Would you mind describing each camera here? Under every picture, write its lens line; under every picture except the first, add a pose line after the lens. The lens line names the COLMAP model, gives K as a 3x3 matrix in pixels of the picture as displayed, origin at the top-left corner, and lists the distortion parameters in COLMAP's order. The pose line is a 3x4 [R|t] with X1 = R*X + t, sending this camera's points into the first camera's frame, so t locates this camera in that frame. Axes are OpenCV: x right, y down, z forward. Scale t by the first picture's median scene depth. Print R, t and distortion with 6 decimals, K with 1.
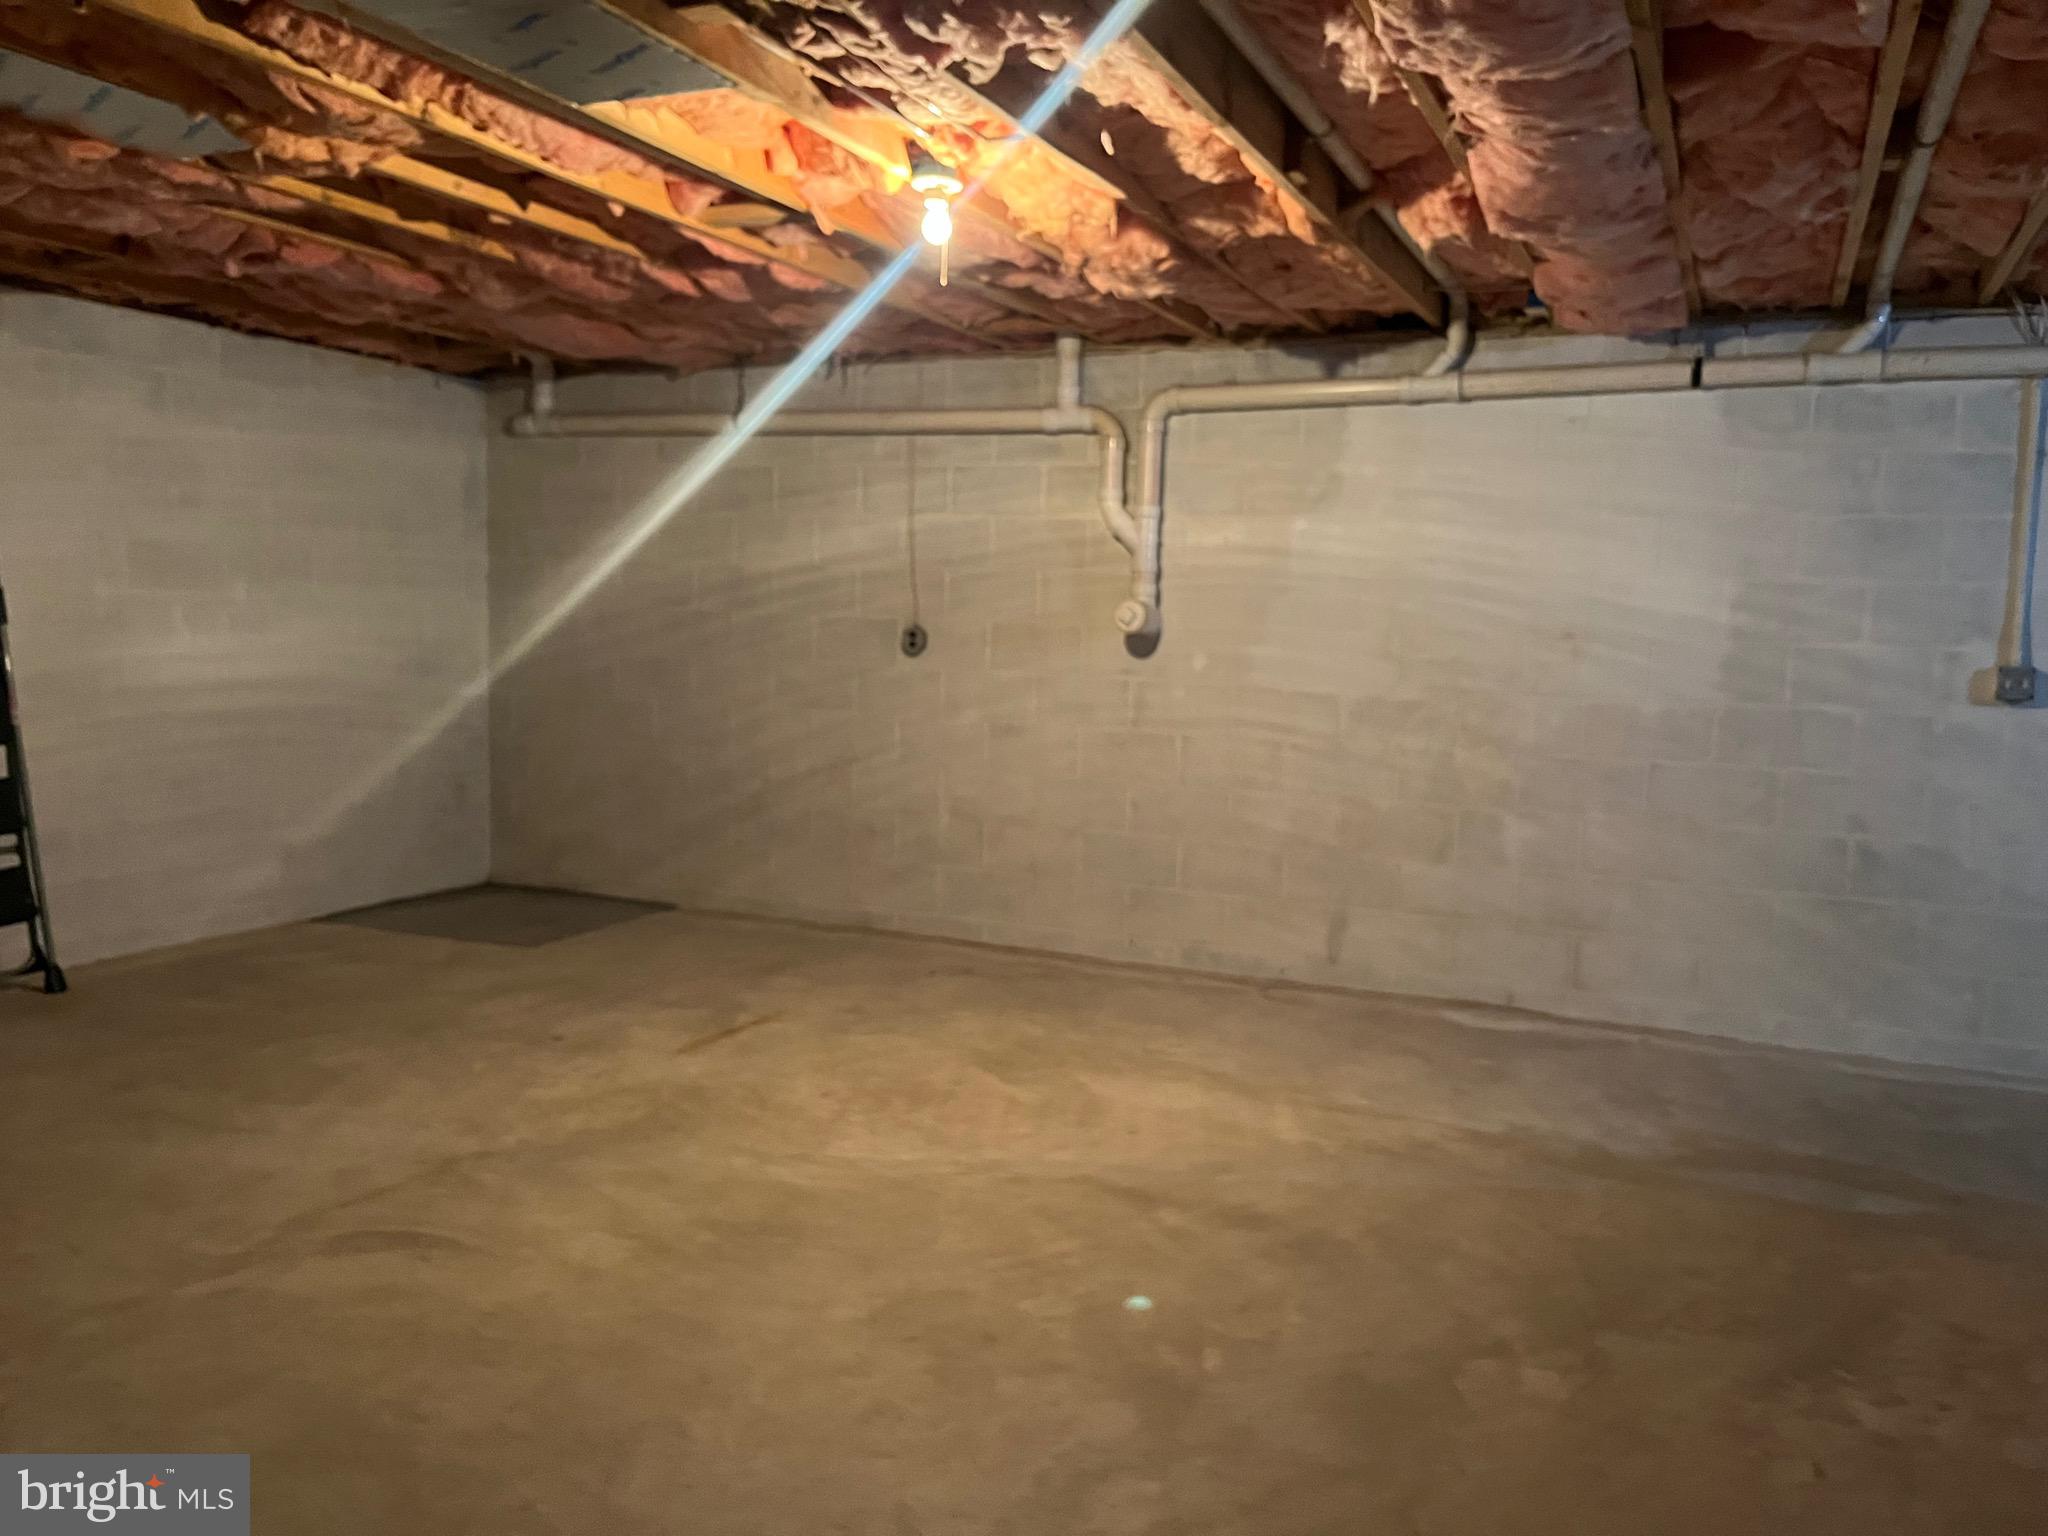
lens RADIAL K [[1549.9, 0, 1024.0], [0, 1549.9, 768.0], [0, 0, 1]] dist [0.078266, -0.107042]
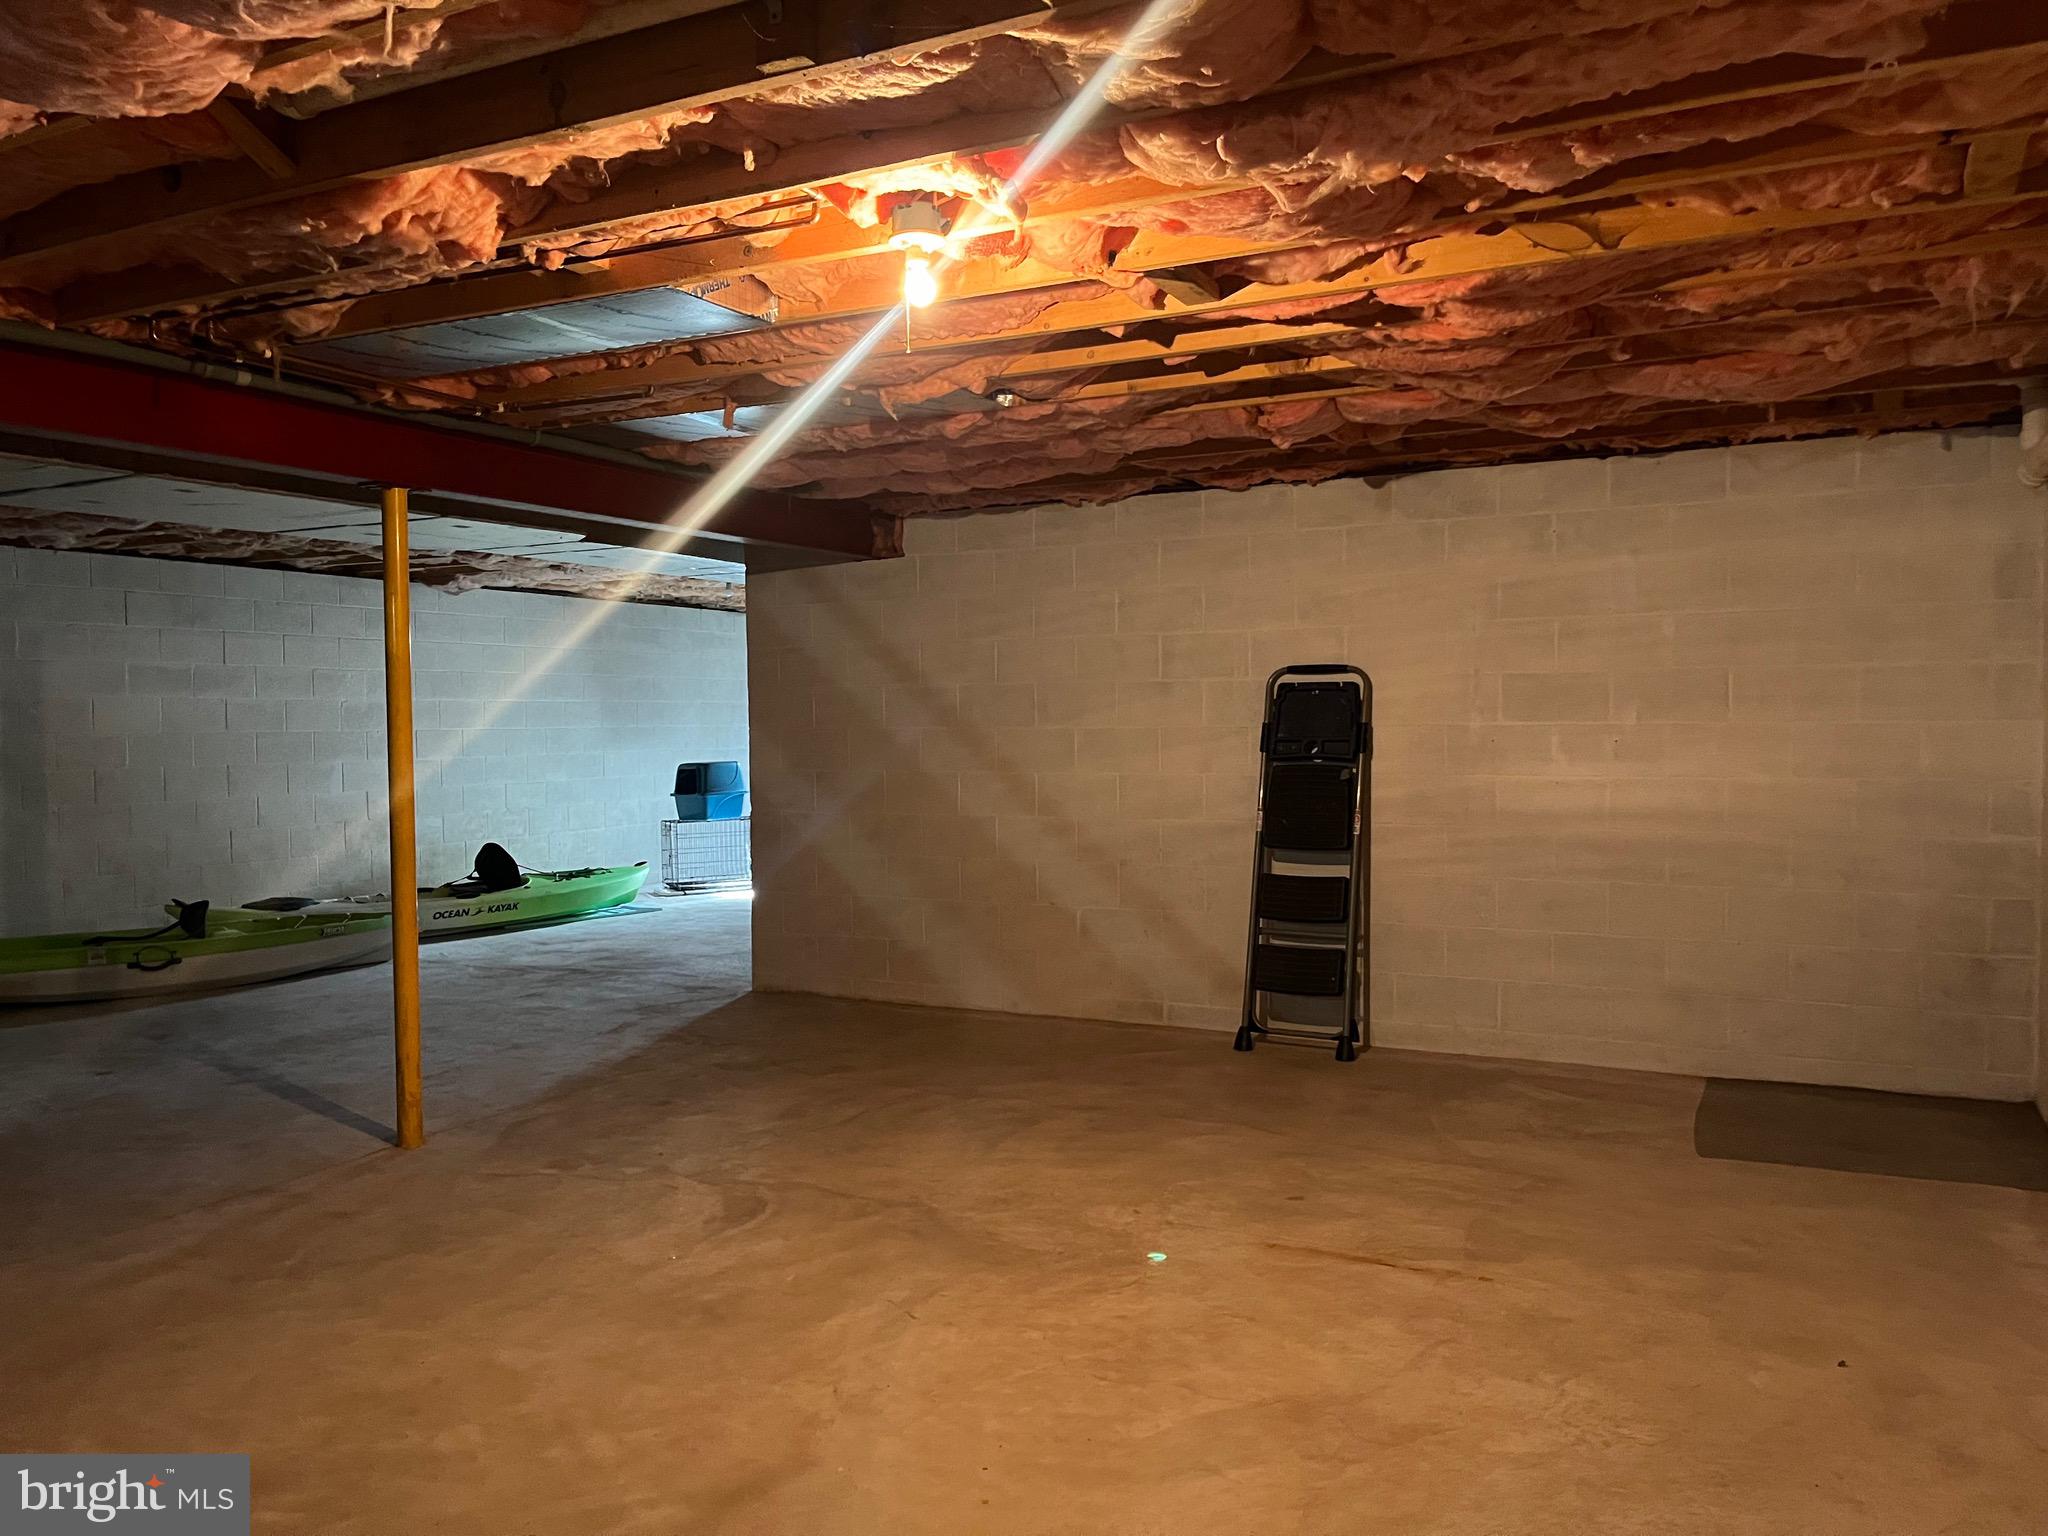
lens RADIAL K [[1549.9, 0, 1024.0], [0, 1549.9, 768.0], [0, 0, 1]] dist [0.078266, -0.107042]
pose [[-0.037583, 0.002126, -0.999291, 0.684550], [-0.090987, 0.995837, 0.005541, -0.075703], [0.995143, 0.091131, -0.037233, 0.943775]]
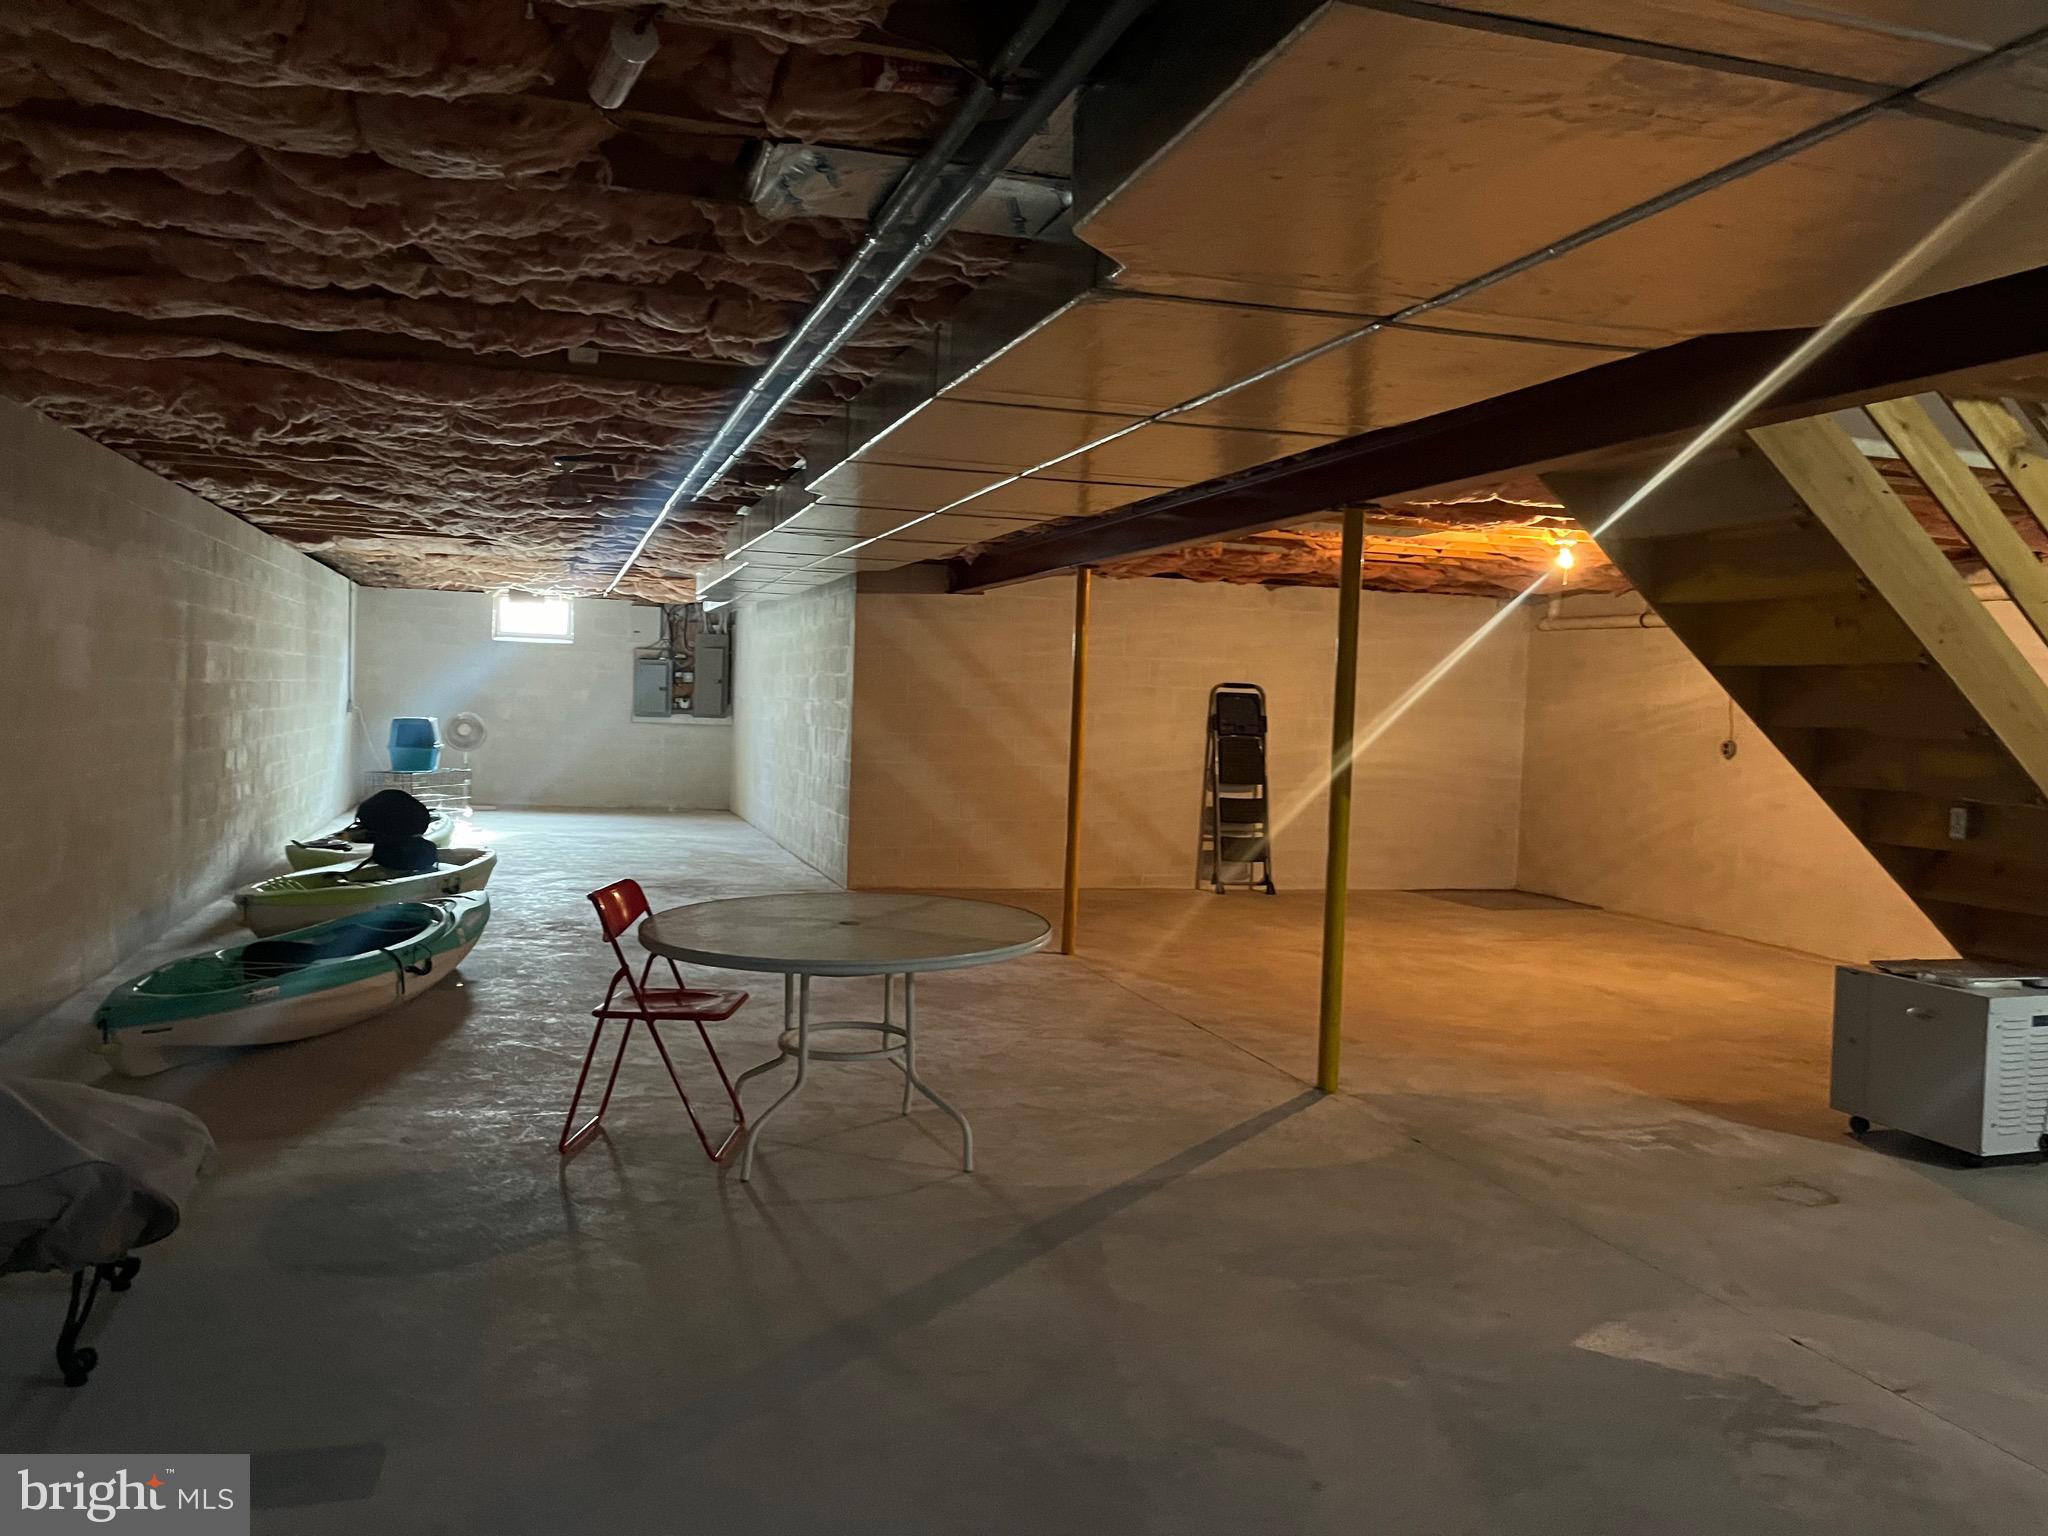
lens RADIAL K [[1549.9, 0, 1024.0], [0, 1549.9, 768.0], [0, 0, 1]] dist [0.078266, -0.107042]
pose [[0.672239, 0.027527, -0.739822, 0.954525], [-0.090530, 0.994866, -0.045243, 0.114442], [0.734778, 0.097390, 0.671280, -0.939595]]
